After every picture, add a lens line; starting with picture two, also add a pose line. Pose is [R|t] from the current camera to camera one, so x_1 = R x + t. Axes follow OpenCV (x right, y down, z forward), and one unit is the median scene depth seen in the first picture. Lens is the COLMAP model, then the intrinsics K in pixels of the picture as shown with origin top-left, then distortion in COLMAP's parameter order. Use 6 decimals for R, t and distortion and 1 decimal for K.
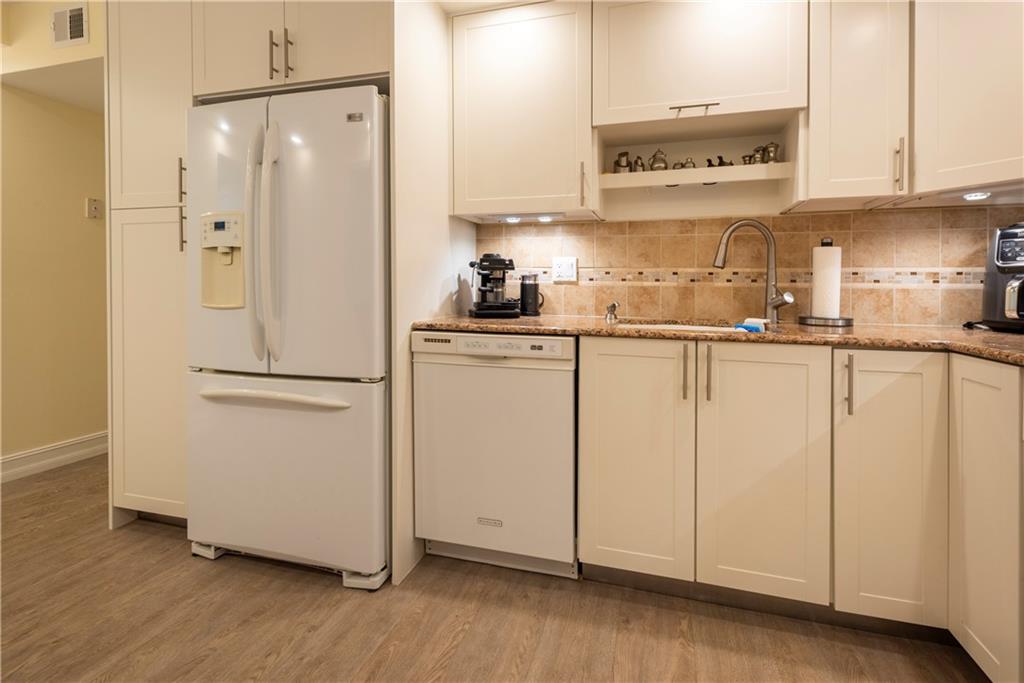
lens RADIAL K [[478.2, 0, 512.3], [0, 478.2, 297.0], [0, 0, 1]] dist [0.002913, 0.000844]
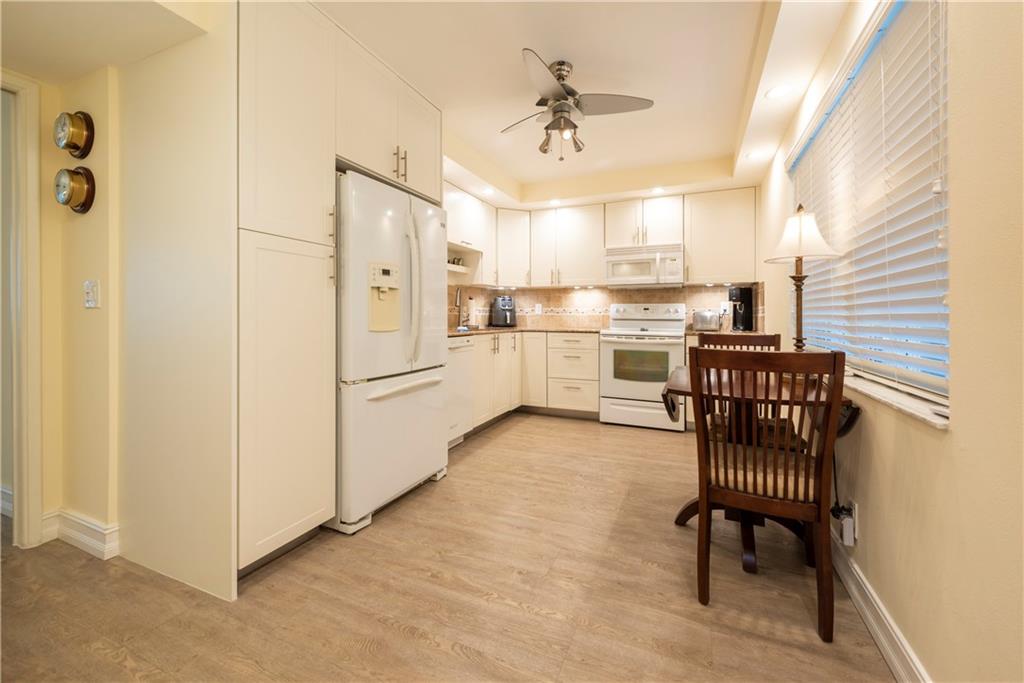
lens RADIAL K [[417.5, 0, 512.6], [0, 417.5, 315.4], [0, 0, 1]] dist [0.000214, -0.000024]
pose [[0.126243, -0.006021, 0.991981, -1.784377], [0.006768, 0.999964, 0.005208, -0.027621], [-0.991976, 0.006056, 0.126279, 0.486433]]
